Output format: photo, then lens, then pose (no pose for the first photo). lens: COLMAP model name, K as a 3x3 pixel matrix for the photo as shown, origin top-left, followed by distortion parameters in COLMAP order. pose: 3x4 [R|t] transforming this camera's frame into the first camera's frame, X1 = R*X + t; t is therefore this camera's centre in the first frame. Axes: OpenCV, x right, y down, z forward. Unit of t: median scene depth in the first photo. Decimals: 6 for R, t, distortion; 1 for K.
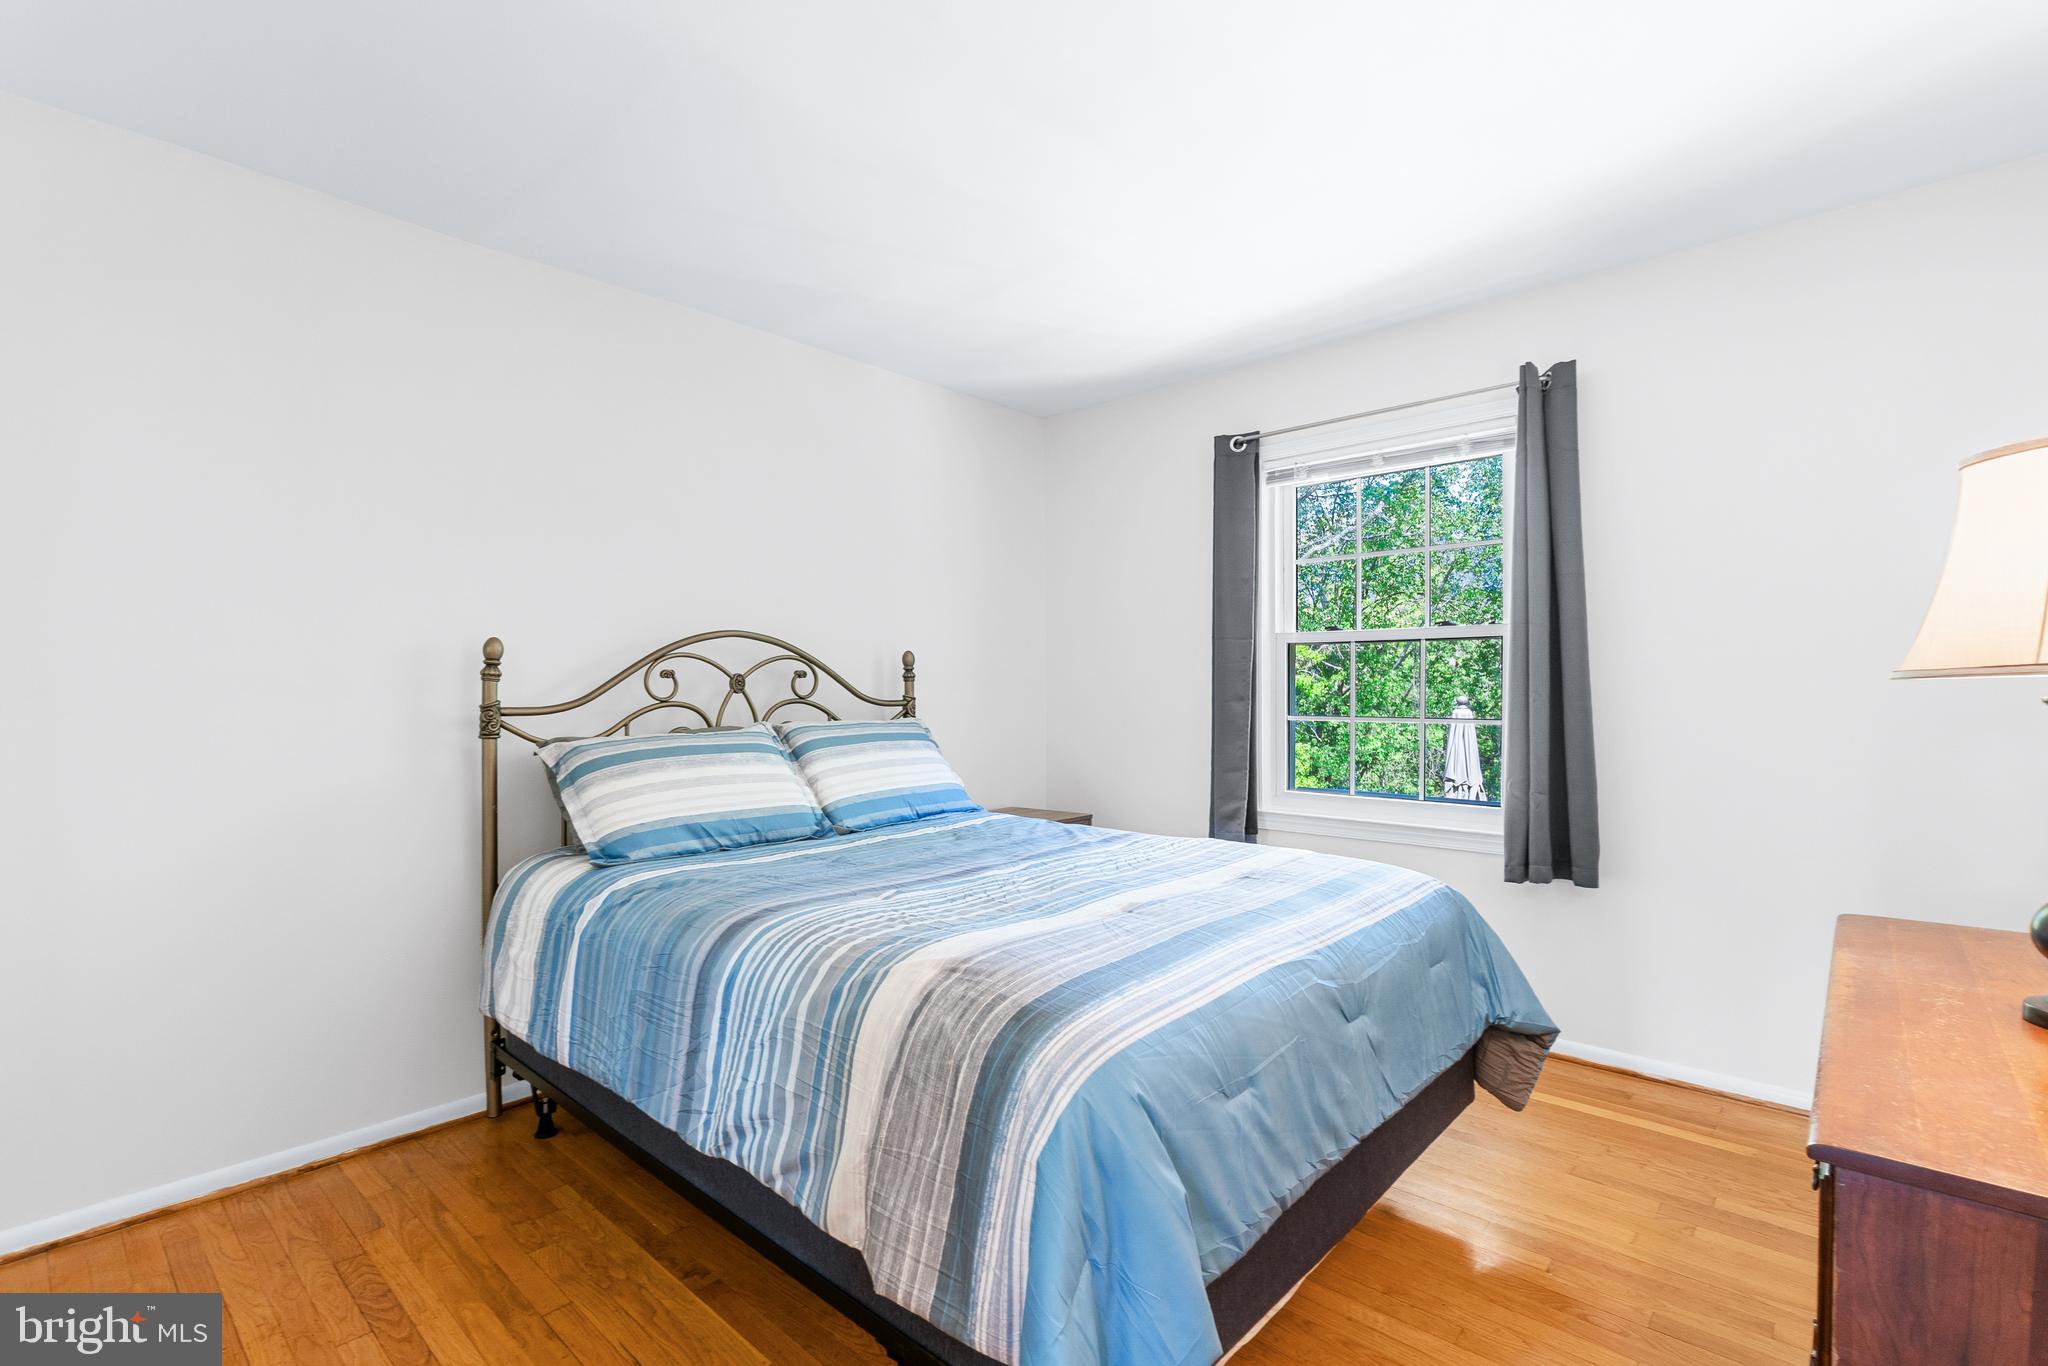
lens RADIAL K [[890.2, 0, 1001.5], [0, 890.2, 688.4], [0, 0, 1]] dist [-0.002788, 0.000803]
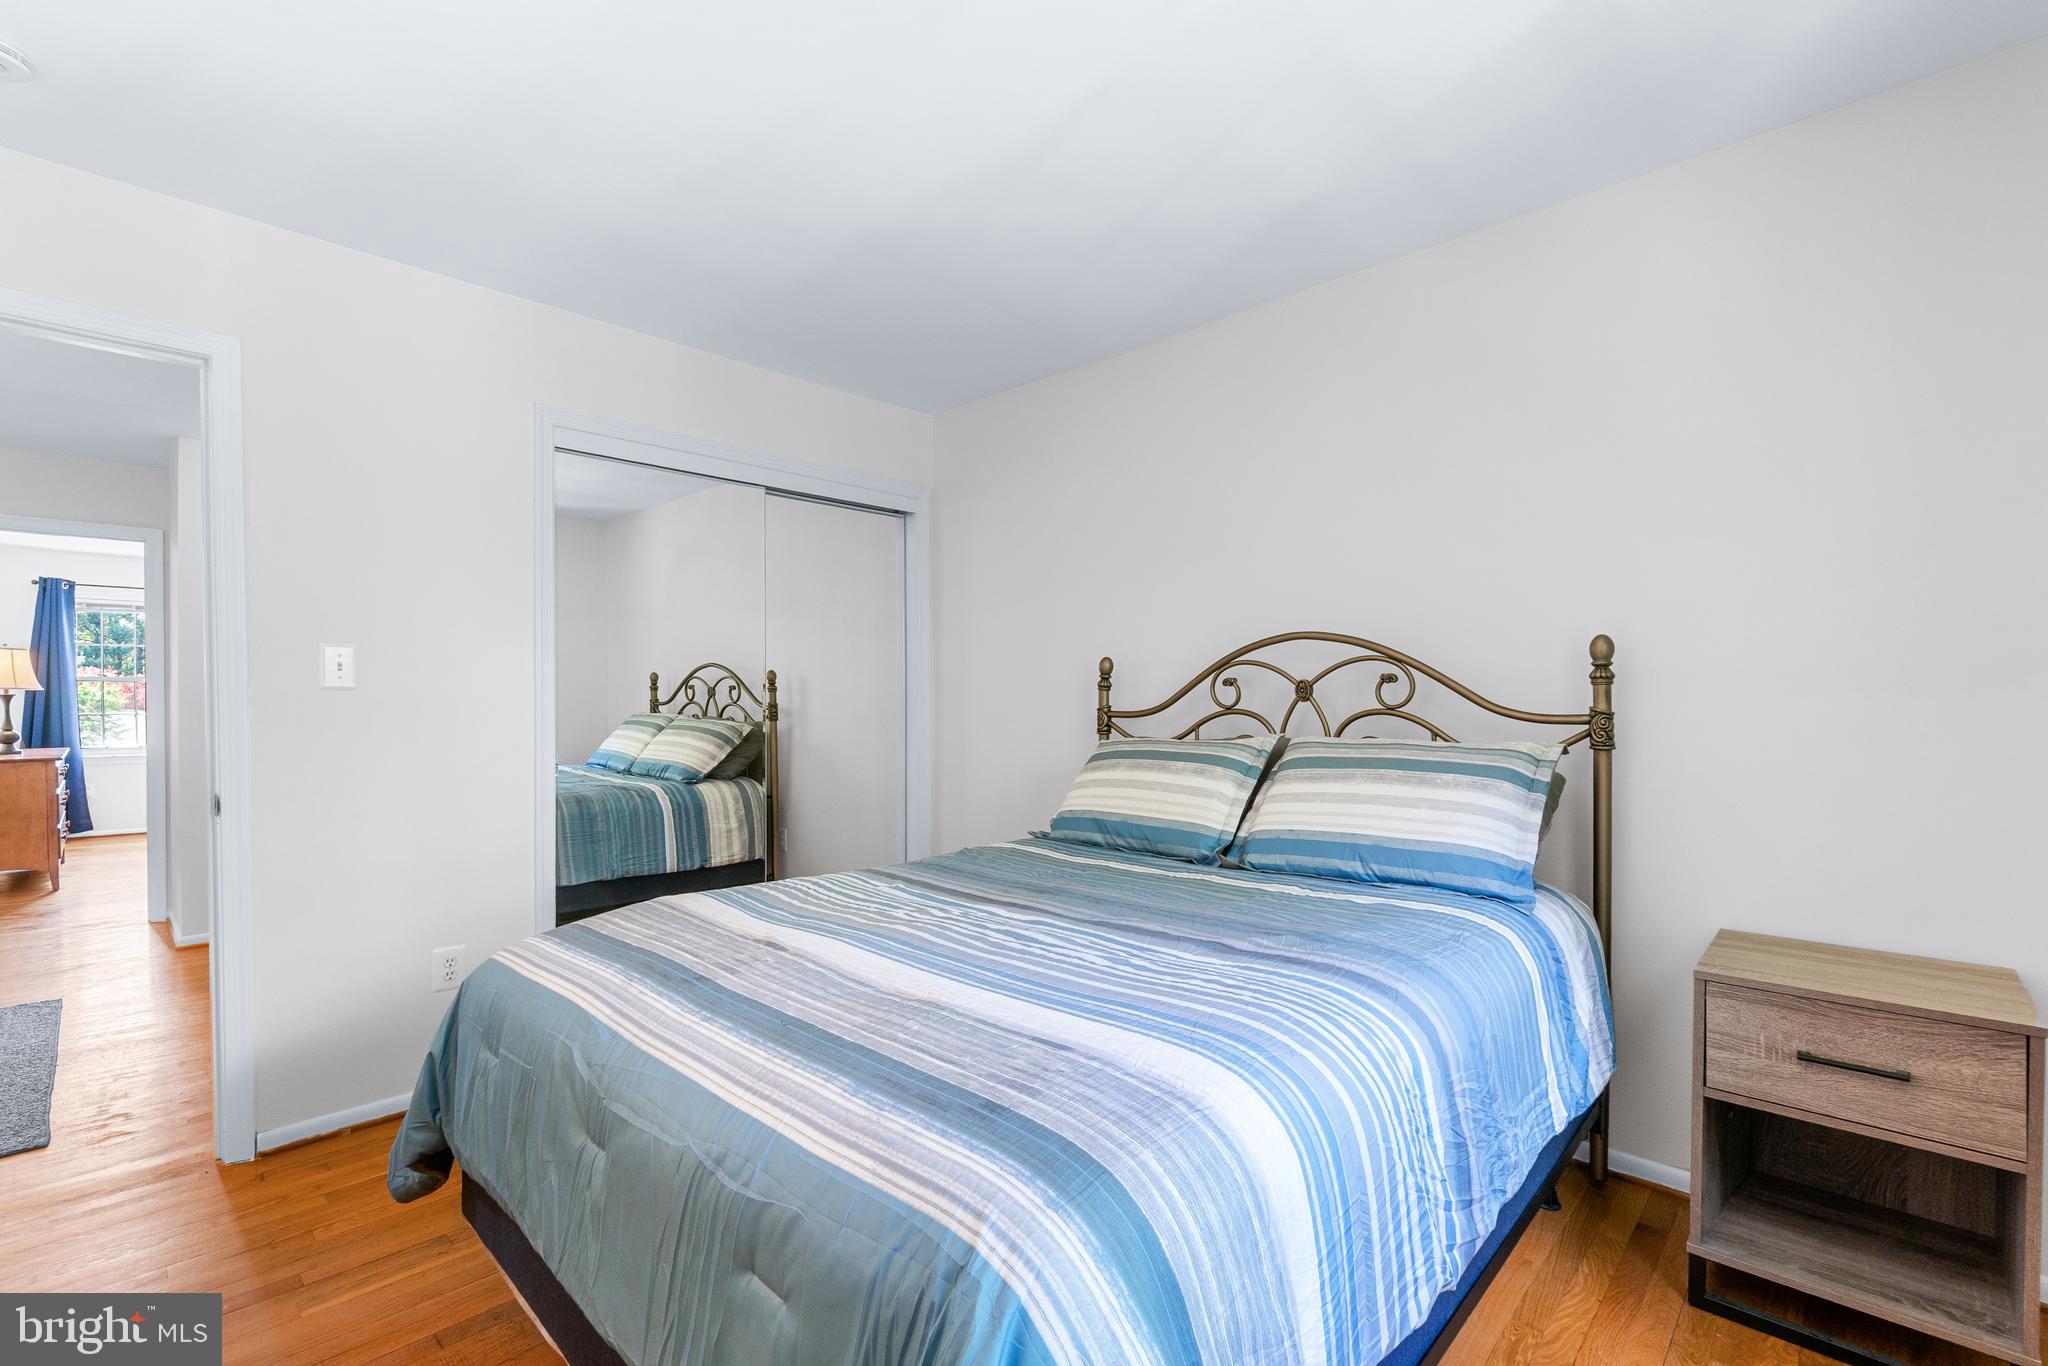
lens RADIAL K [[890.2, 0, 1001.5], [0, 890.2, 688.4], [0, 0, 1]] dist [-0.002788, 0.000803]
pose [[-0.004720, -0.004154, -0.999980, 0.632161], [0.004133, 0.999983, -0.004173, -0.005658], [0.999980, -0.004153, -0.004703, 0.729060]]
